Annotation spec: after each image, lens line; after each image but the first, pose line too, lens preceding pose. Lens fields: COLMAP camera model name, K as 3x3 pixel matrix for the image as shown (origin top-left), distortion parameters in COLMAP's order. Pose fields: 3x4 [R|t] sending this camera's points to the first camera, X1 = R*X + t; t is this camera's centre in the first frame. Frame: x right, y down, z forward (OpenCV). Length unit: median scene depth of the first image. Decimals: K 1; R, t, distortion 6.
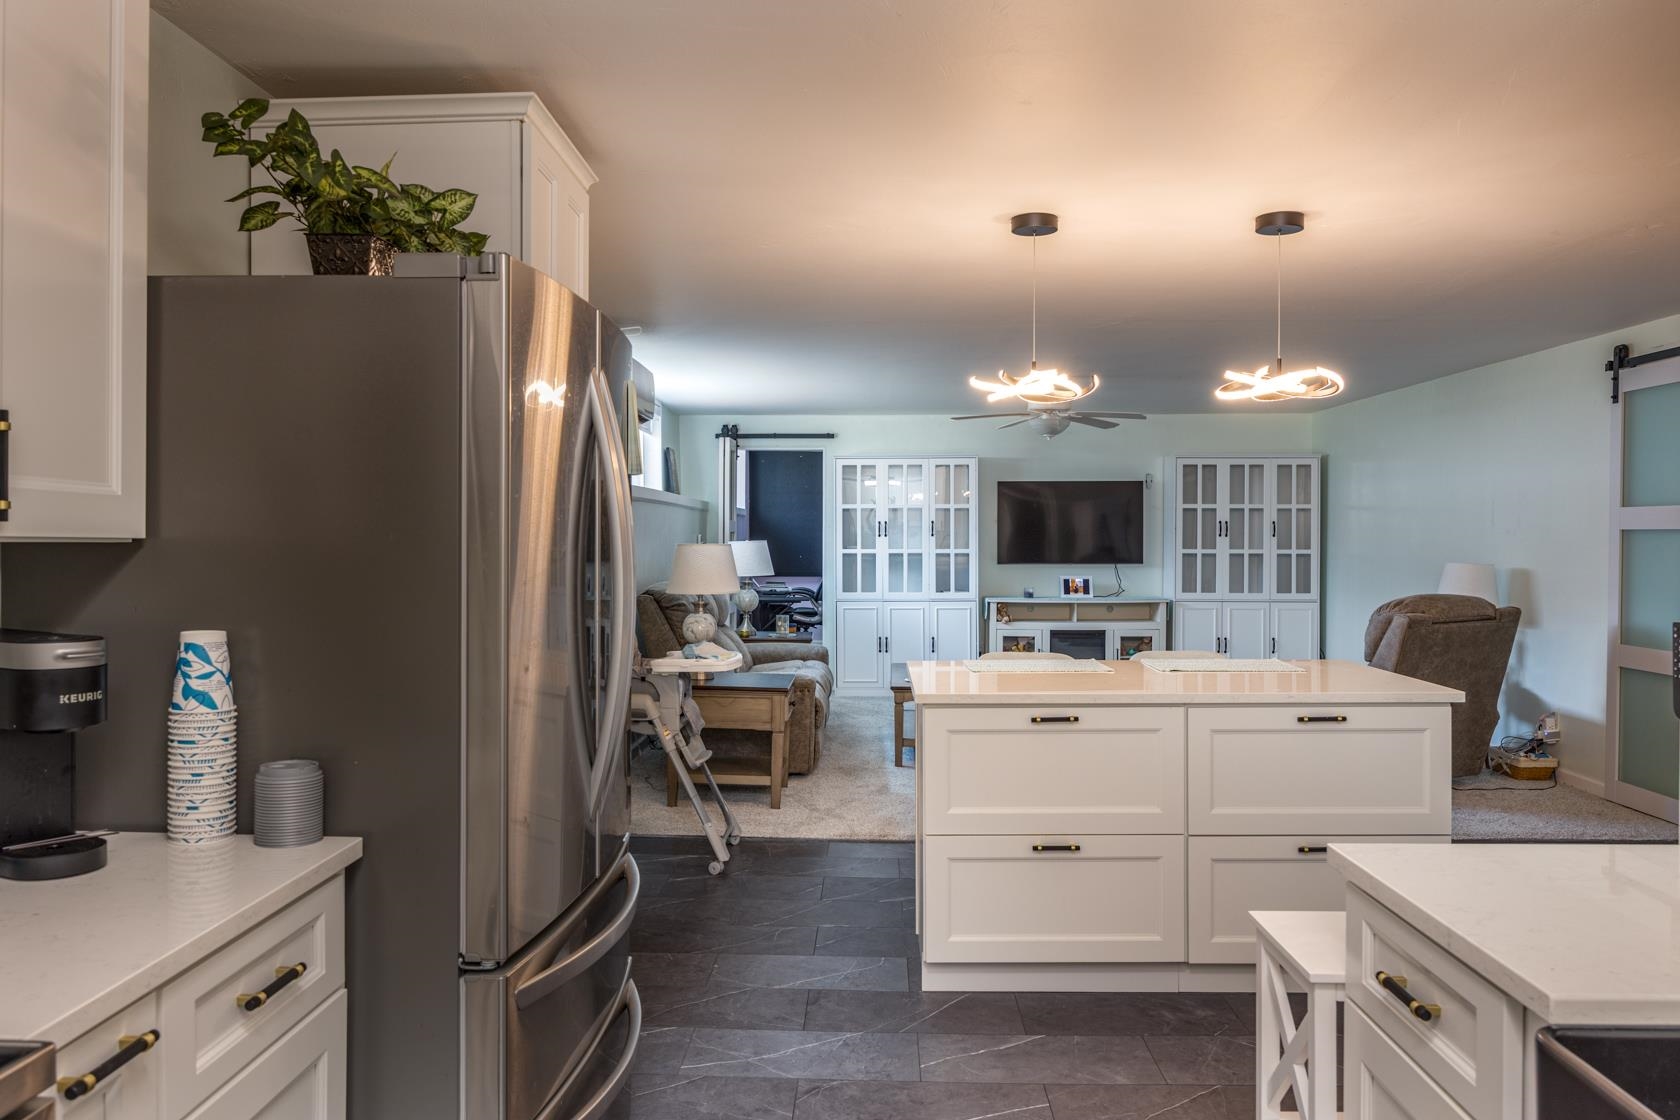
lens RADIAL K [[908.8, 0, 885.4], [0, 908.8, 562.6], [0, 0, 1]] dist [-0.001086, -0.000071]
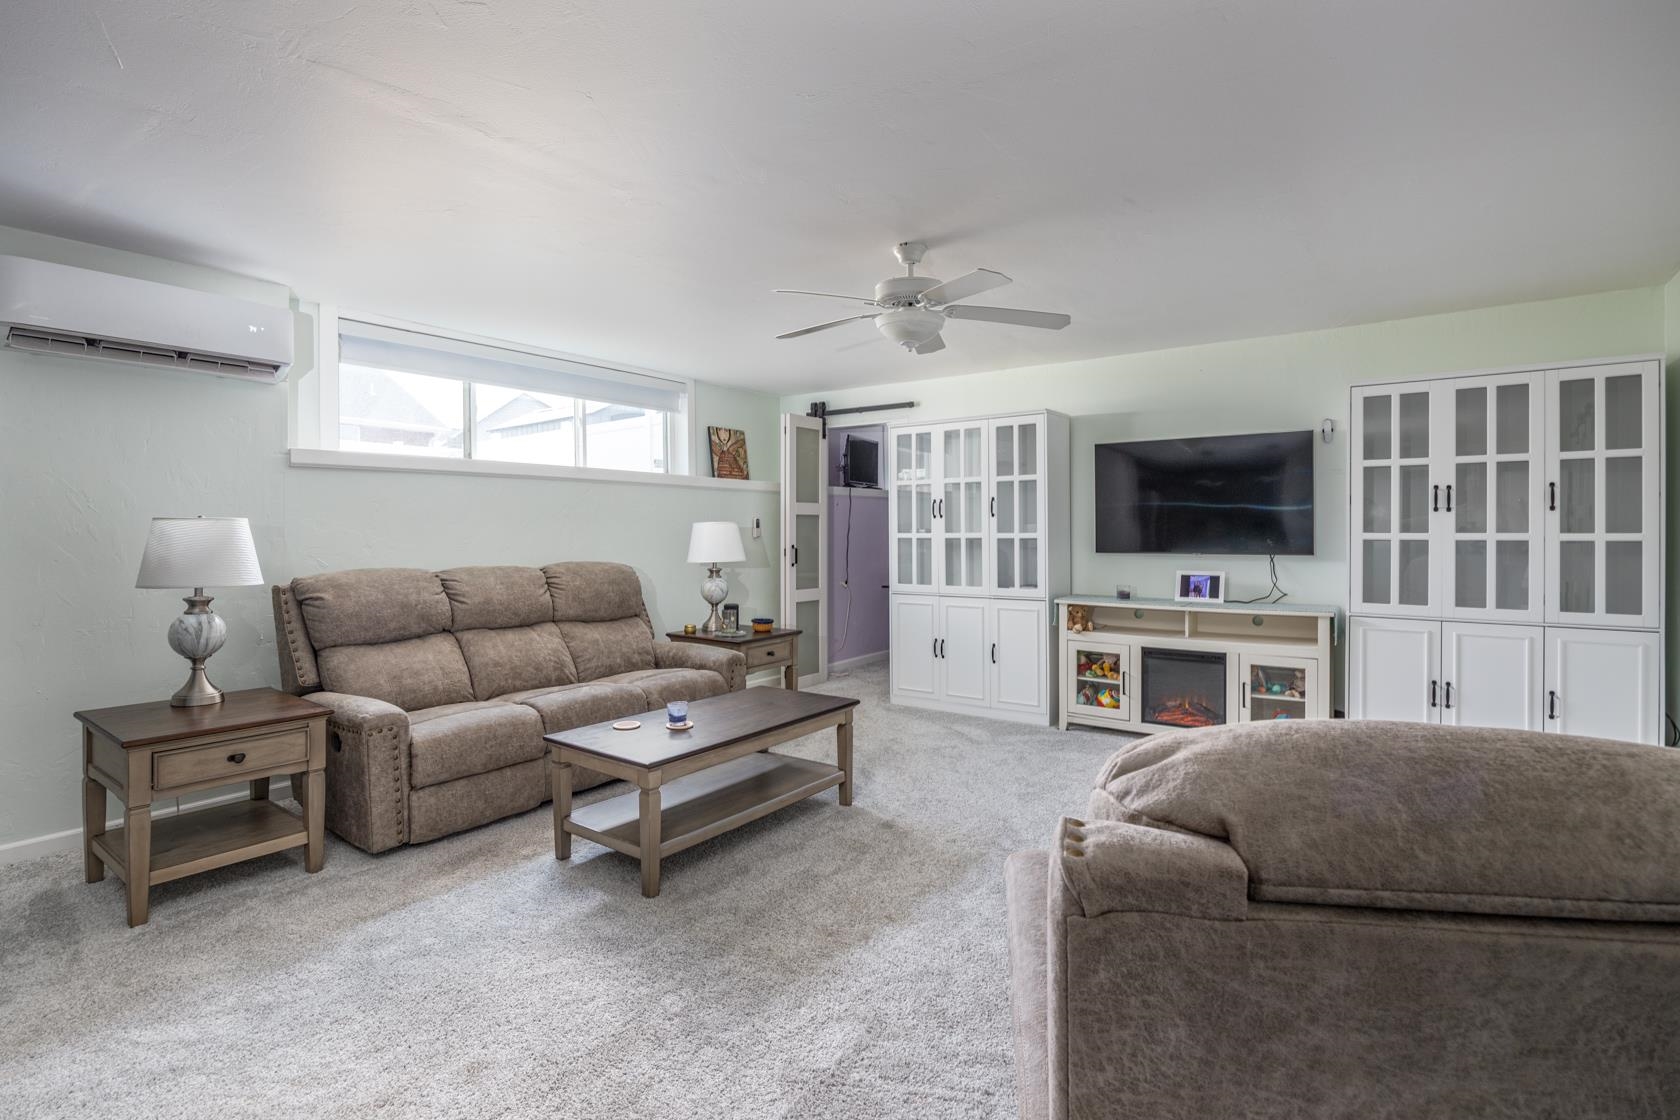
lens RADIAL K [[806.9, 0, 847.8], [0, 806.9, 530.6], [0, 0, 1]] dist [-0.017167, -0.000132]
pose [[0.819372, -0.002367, -0.573258, 0.352570], [-0.006535, 0.999888, -0.013468, -0.006868], [0.573225, 0.014782, 0.819265, 0.346864]]
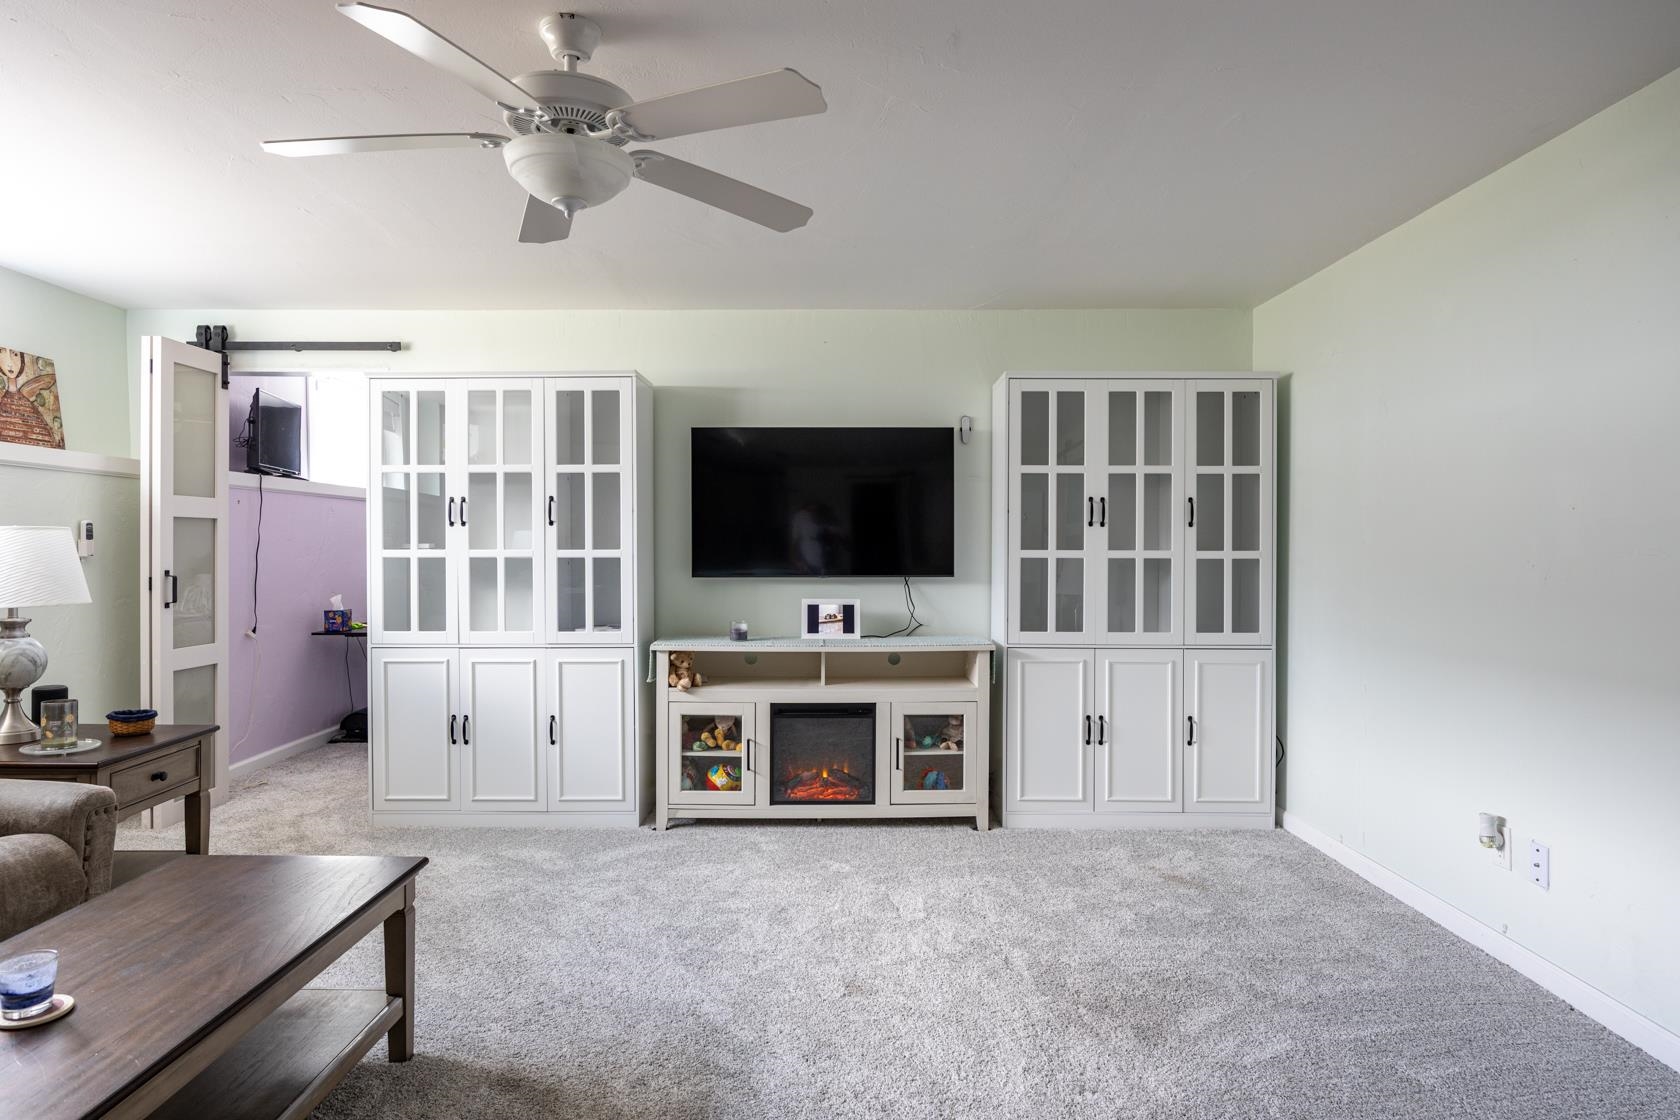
lens RADIAL K [[959.9, 0, 821.9], [0, 959.9, 554.5], [0, 0, 1]] dist [-0.013701, 0.004194]
pose [[0.999964, 0.000641, 0.008465, 0.205299], [-0.000570, 0.999965, -0.008385, -0.007687], [-0.008470, 0.008380, 0.999929, 0.436654]]
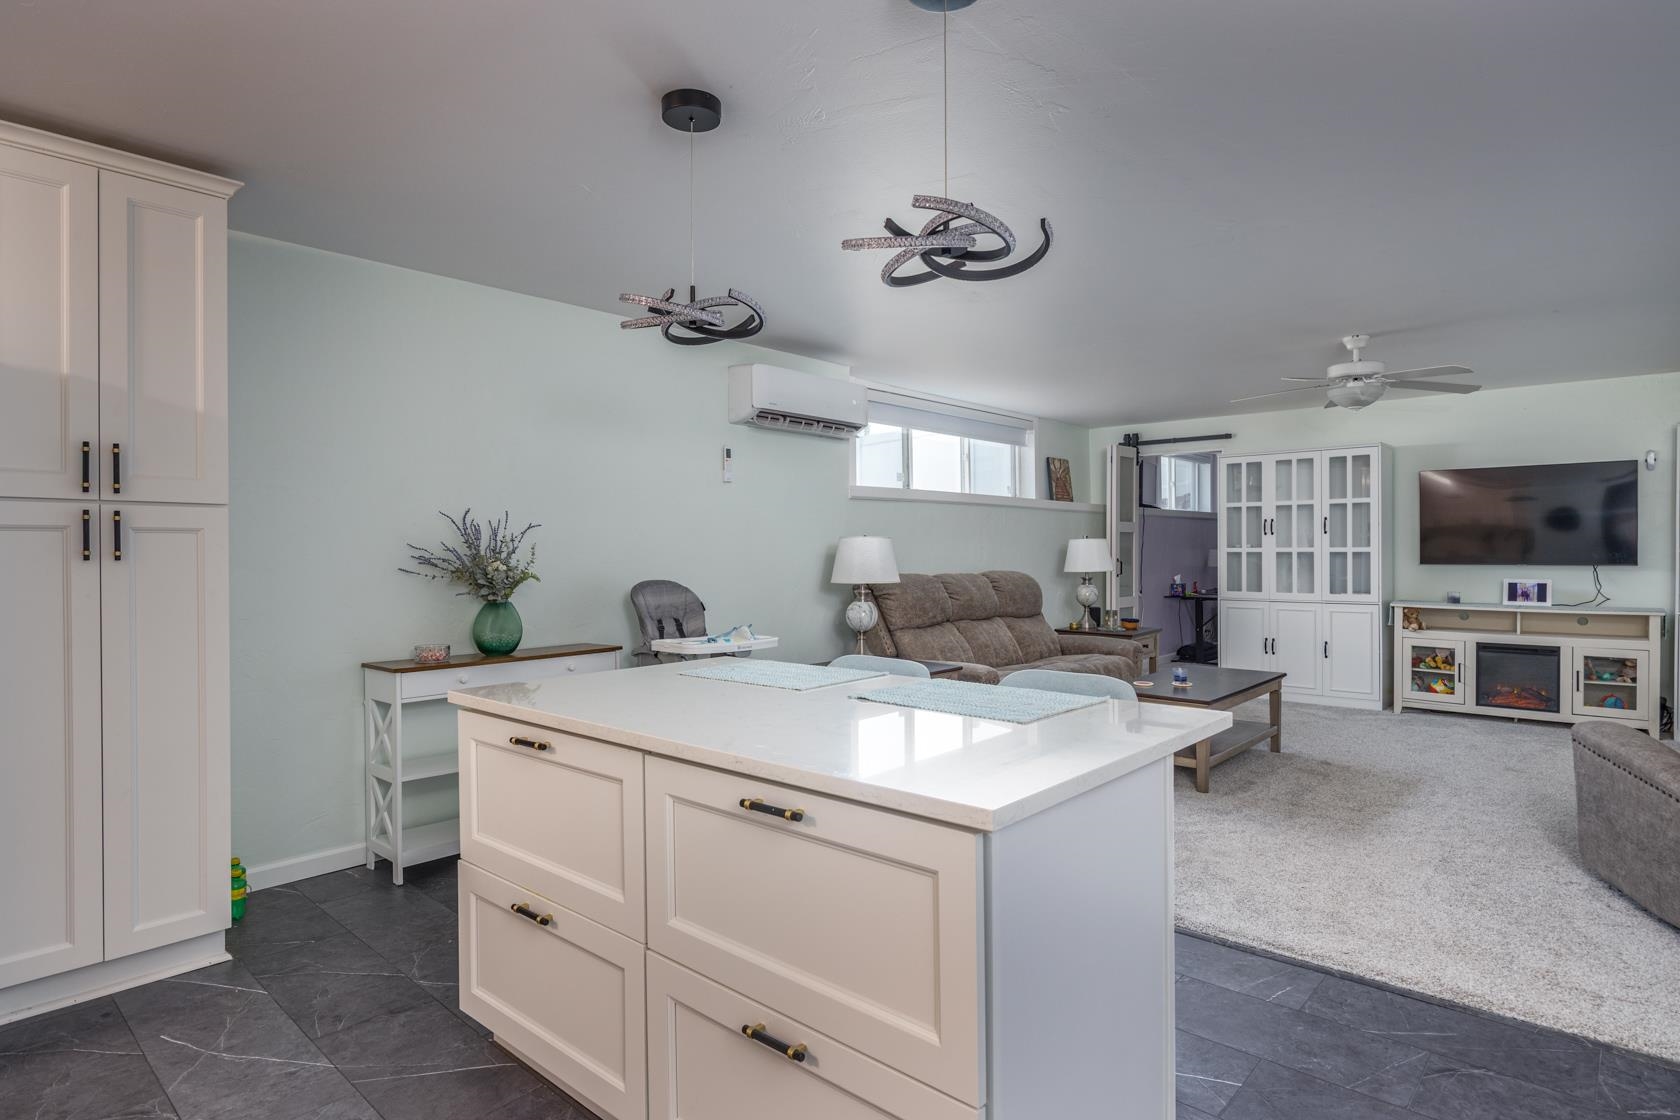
lens RADIAL K [[871.6, 0, 849.9], [0, 871.6, 556.1], [0, 0, 1]] dist [-0.007660, -0.000788]
pose [[0.752679, 0.002771, -0.658382, 0.273064], [-0.006744, 0.999971, -0.003501, 0.000358], [0.658353, 0.007075, 0.752676, -0.001042]]
